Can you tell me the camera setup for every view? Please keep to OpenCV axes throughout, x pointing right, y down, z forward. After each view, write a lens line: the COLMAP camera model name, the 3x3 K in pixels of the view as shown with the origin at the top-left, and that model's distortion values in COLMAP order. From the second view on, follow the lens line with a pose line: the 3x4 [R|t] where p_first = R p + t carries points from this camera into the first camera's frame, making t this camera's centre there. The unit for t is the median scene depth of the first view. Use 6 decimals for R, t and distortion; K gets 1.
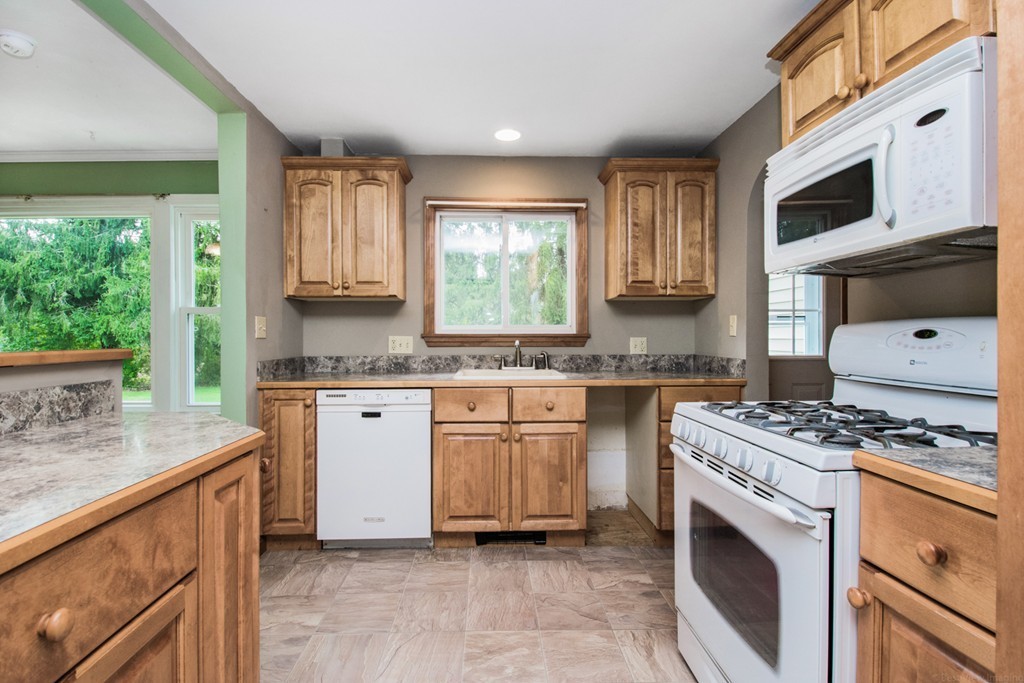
lens RADIAL K [[497.4, 0, 485.2], [0, 497.4, 337.0], [0, 0, 1]] dist [-0.000715, -0.000241]
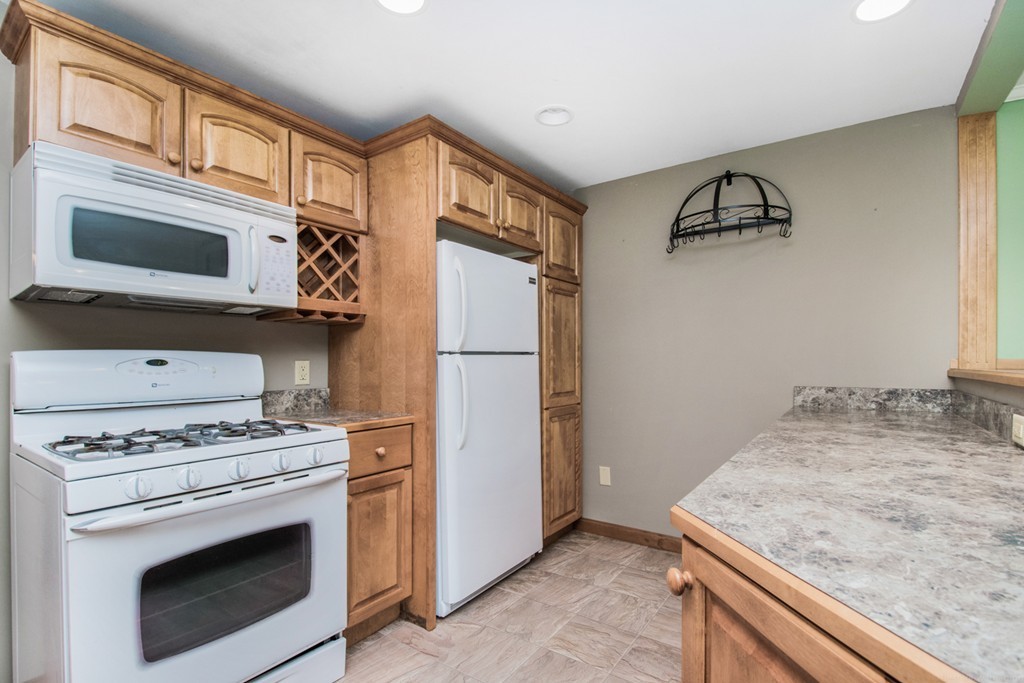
lens RADIAL K [[475.7, 0, 526.6], [0, 475.7, 367.8], [0, 0, 1]] dist [-0.021371, -0.001194]
pose [[-0.823211, 0.002688, 0.567730, -0.449167], [0.009443, 0.999915, 0.008957, 0.003880], [-0.567658, 0.012734, -0.823166, 1.089570]]
